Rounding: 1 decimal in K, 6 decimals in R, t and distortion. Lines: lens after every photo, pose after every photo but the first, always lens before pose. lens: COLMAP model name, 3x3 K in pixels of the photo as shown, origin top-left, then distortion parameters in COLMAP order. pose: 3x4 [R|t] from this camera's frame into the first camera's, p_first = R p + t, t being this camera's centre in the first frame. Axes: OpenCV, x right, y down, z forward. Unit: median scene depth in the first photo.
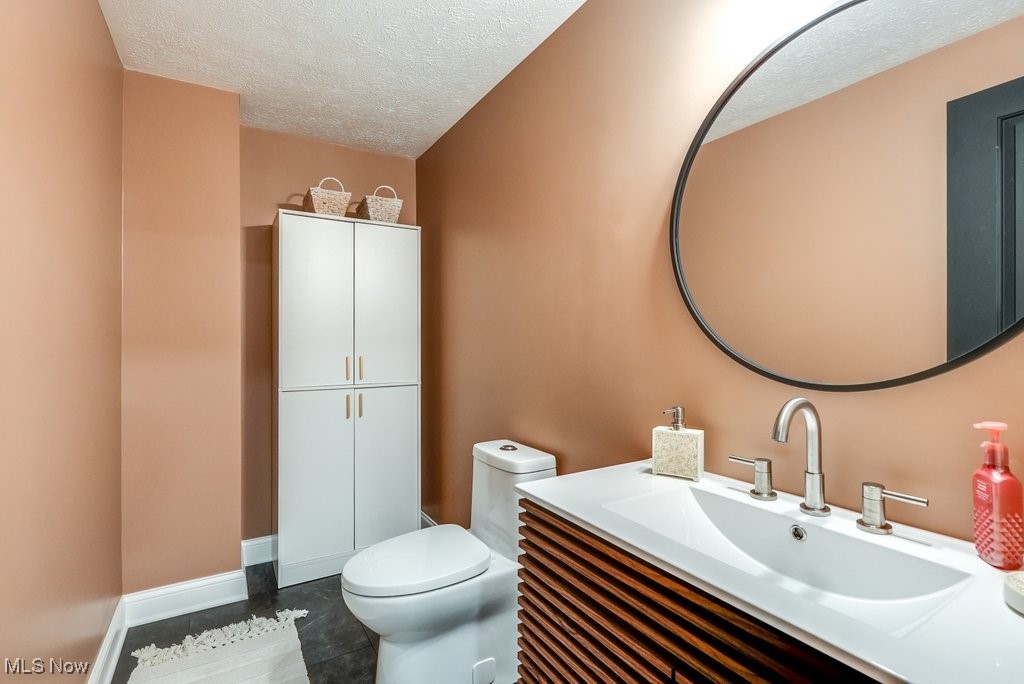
lens RADIAL K [[466.4, 0, 511.0], [0, 466.4, 341.4], [0, 0, 1]] dist [-0.001480, 0.000306]
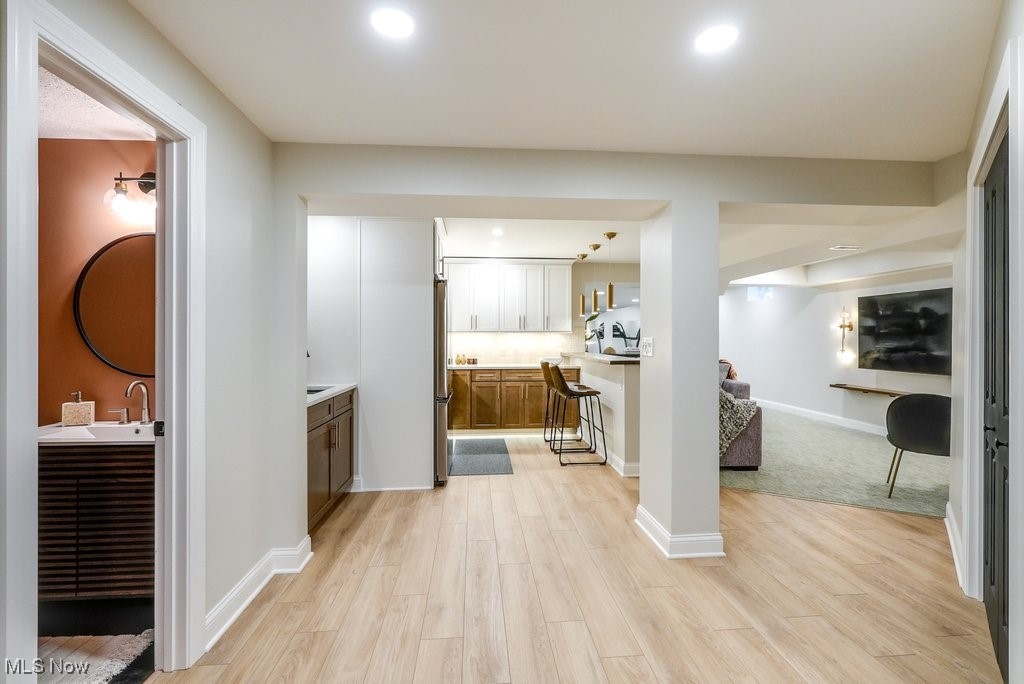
lens RADIAL K [[466.4, 0, 511.8], [0, 466.4, 339.3], [0, 0, 1]] dist [-0.001480, 0.000306]
pose [[0.457396, -0.001856, 0.889261, -0.593270], [-0.001457, 0.999995, 0.002837, -0.095343], [-0.889262, -0.002593, 0.457391, -1.632896]]
